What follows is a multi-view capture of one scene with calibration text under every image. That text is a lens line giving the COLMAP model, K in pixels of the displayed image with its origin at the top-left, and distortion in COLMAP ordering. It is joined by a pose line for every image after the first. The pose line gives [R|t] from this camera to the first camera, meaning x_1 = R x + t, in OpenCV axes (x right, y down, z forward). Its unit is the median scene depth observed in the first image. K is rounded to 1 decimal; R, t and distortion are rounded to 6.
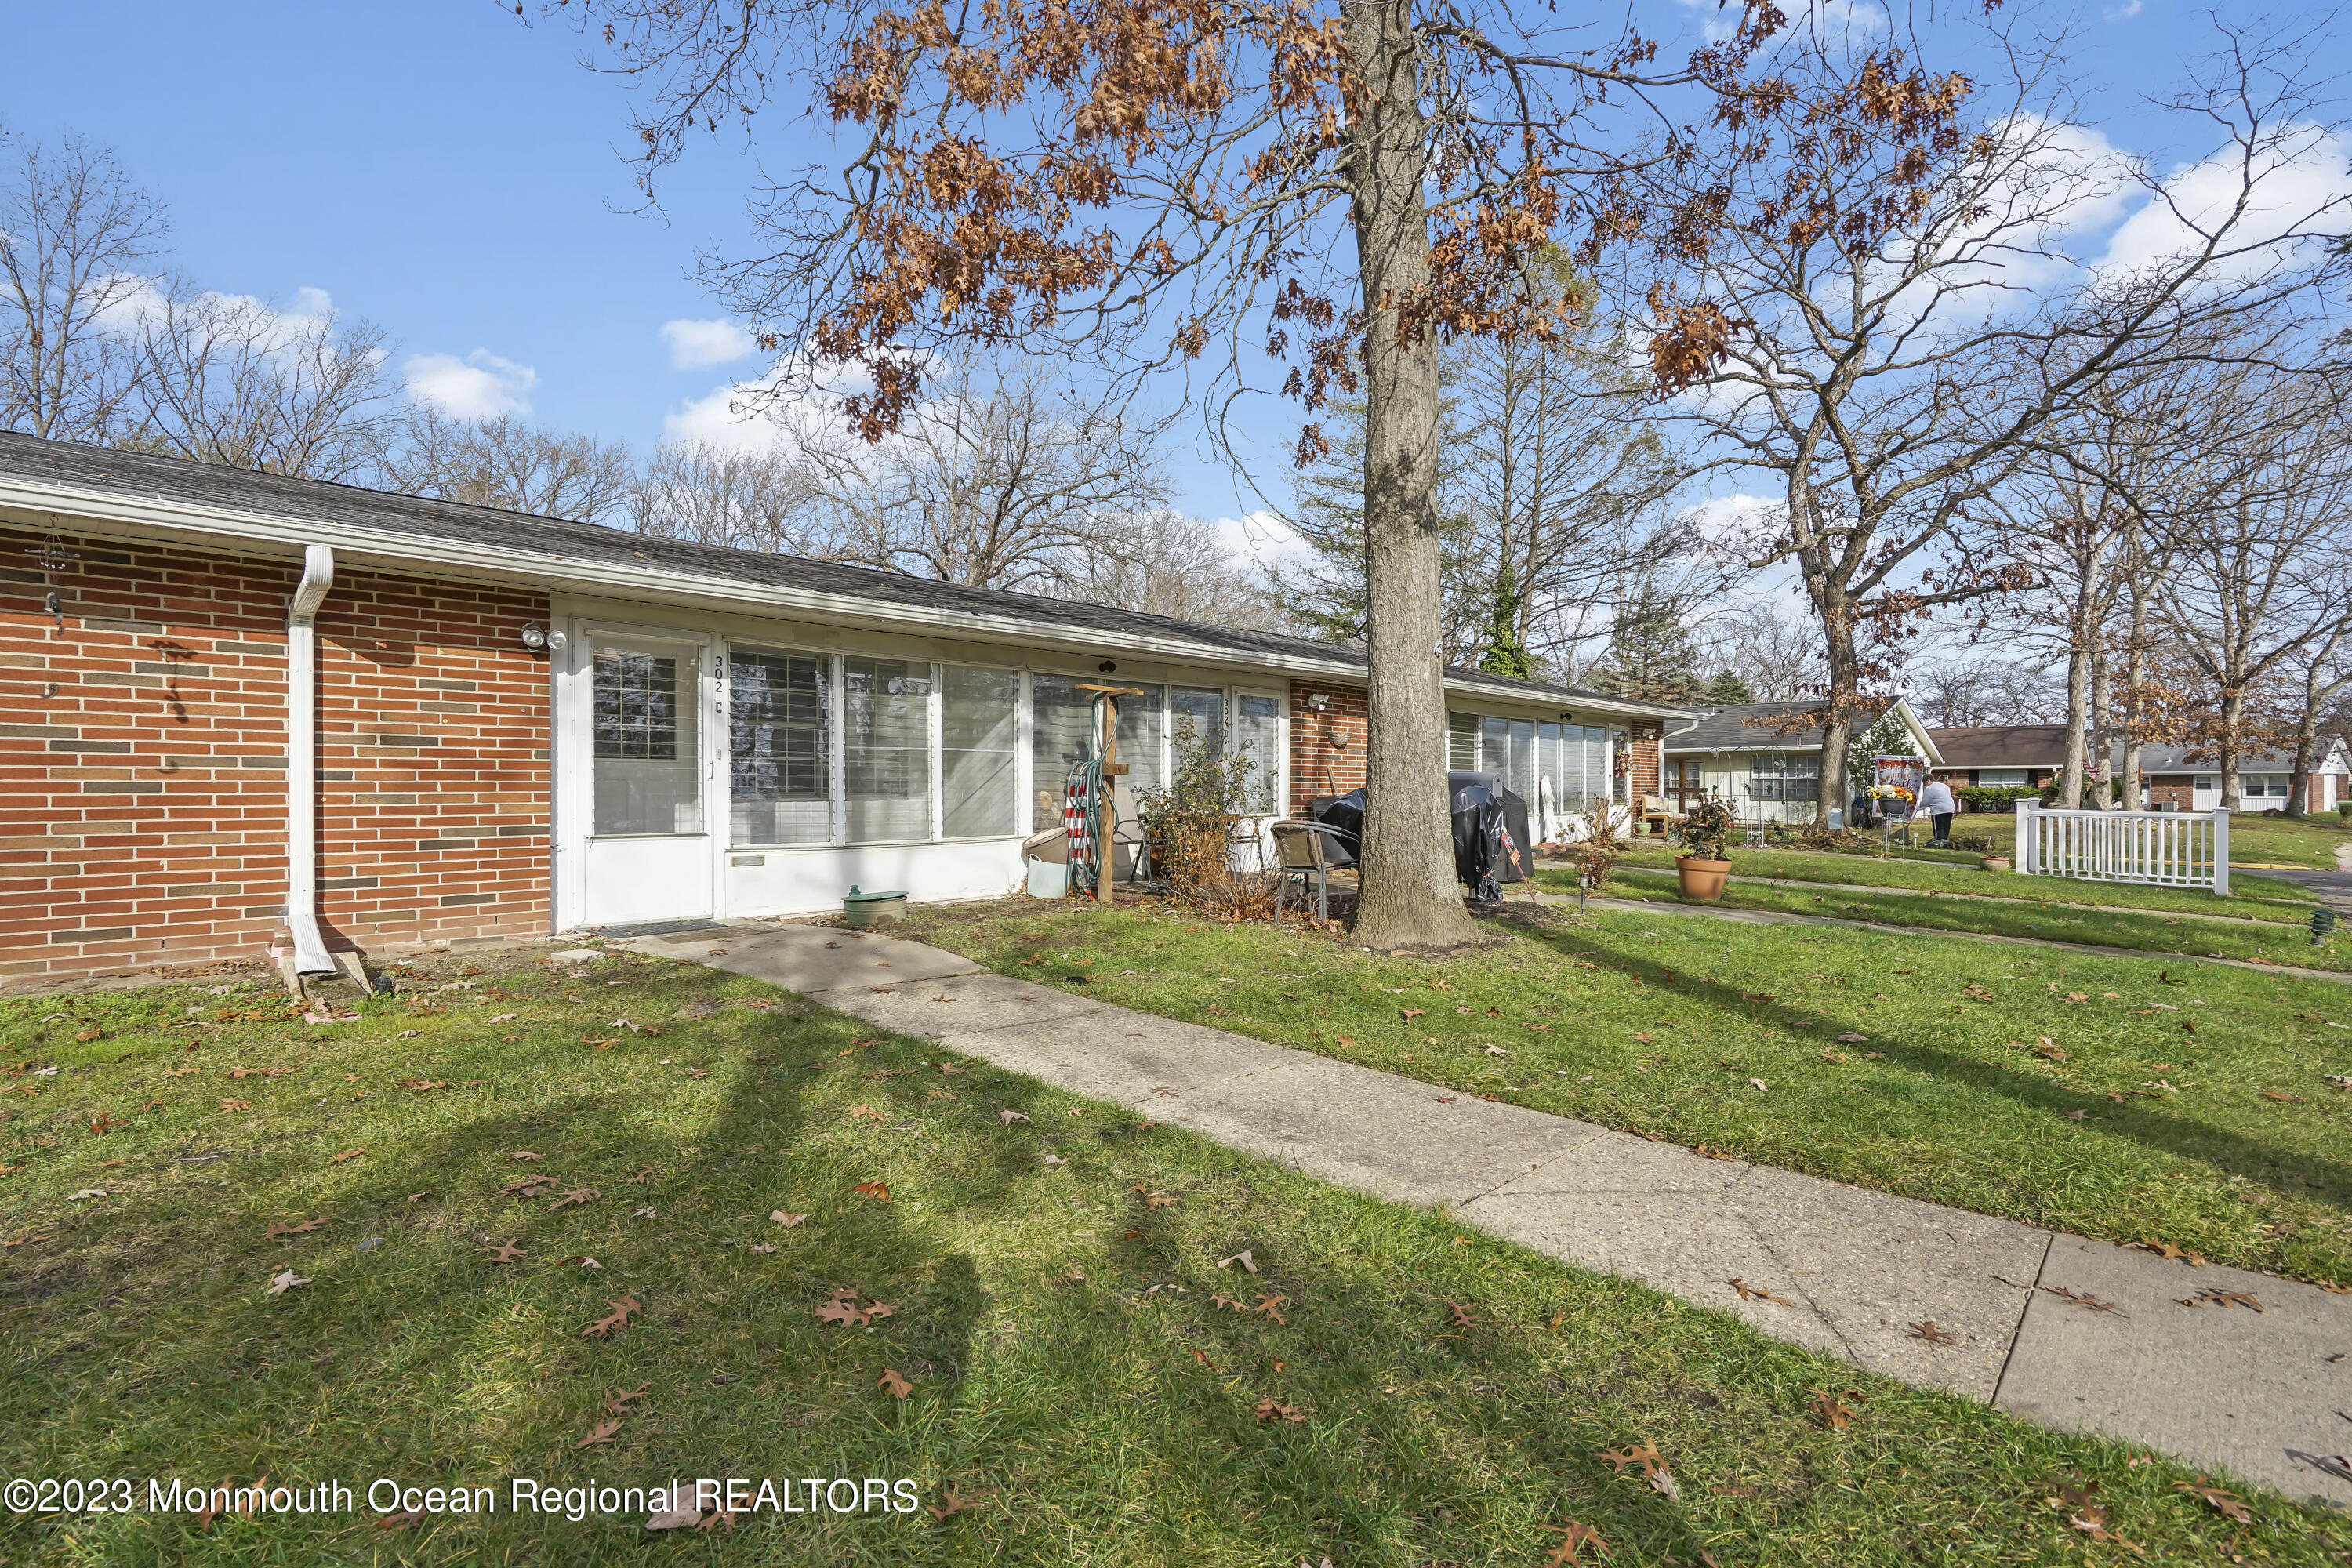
lens RADIAL K [[1059.7, 0, 1153.2], [0, 1059.7, 793.1], [0, 0, 1]] dist [0.009516, 0.002694]
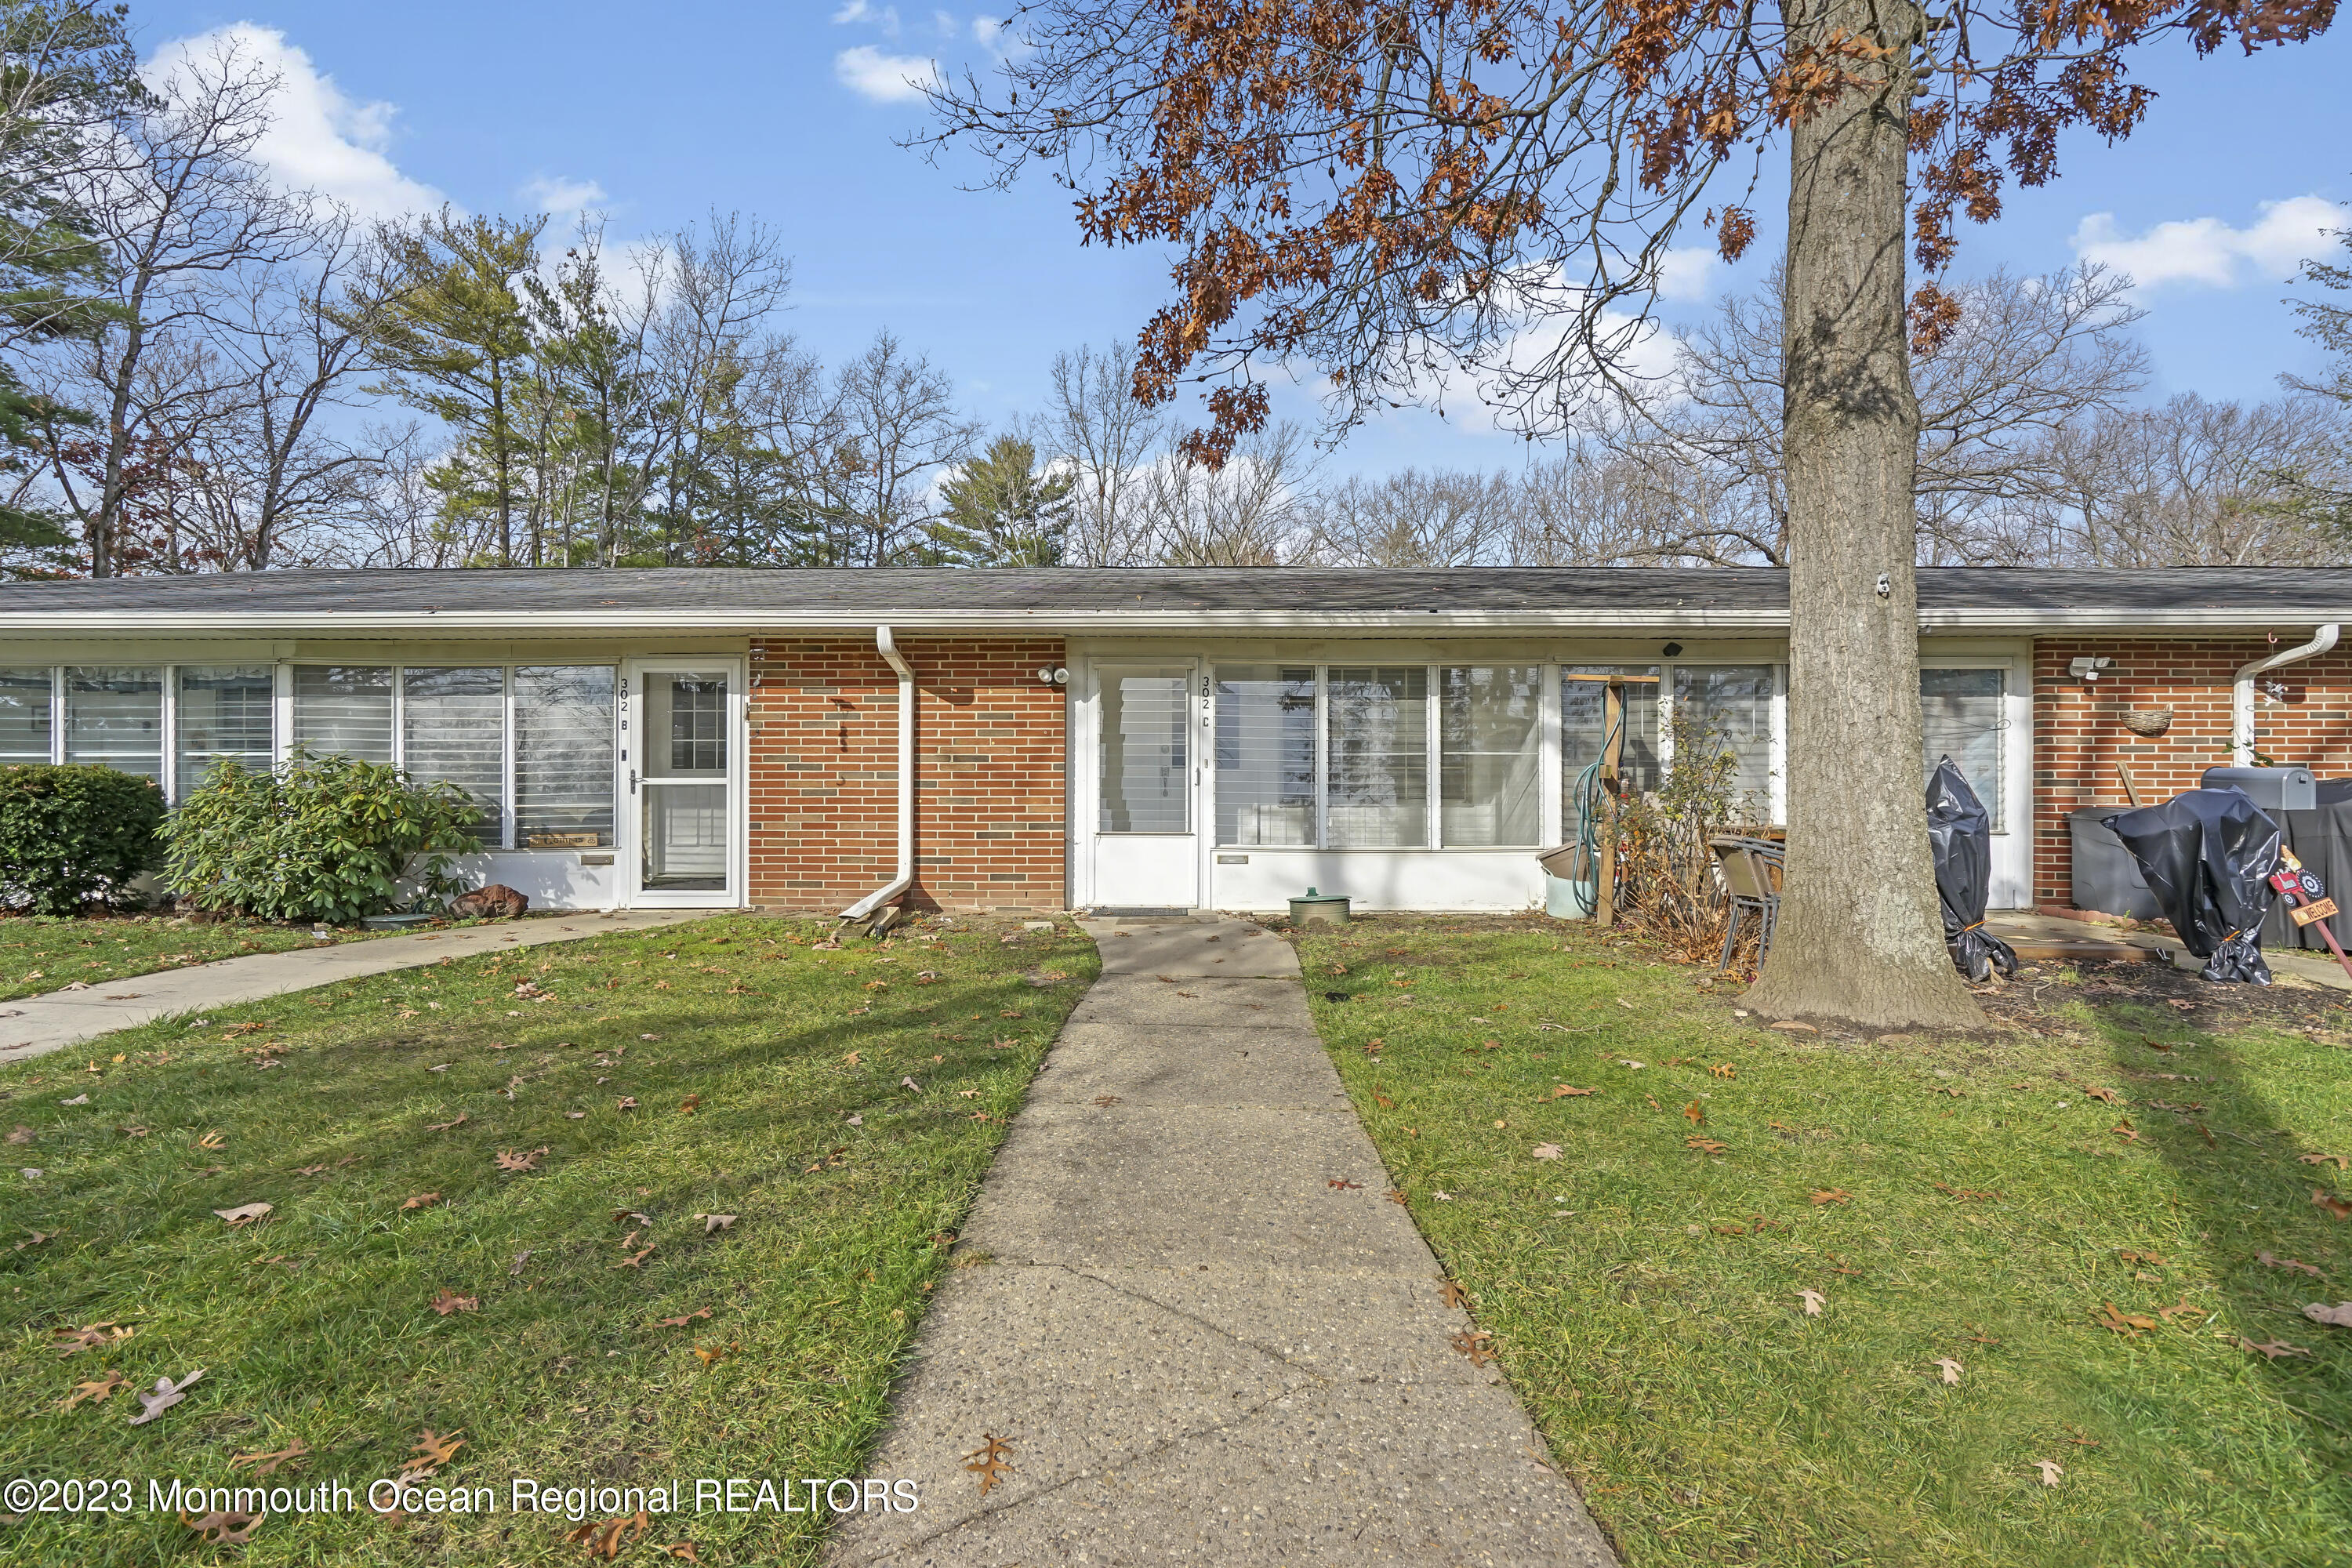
lens RADIAL K [[1059.7, 0, 1160.6], [0, 1059.7, 784.0], [0, 0, 1]] dist [0.009516, 0.002694]
pose [[0.712426, -0.007100, -0.701711, 0.418956], [-0.005518, 0.999861, -0.015719, 0.003661], [0.701726, 0.015070, 0.712288, 0.196245]]
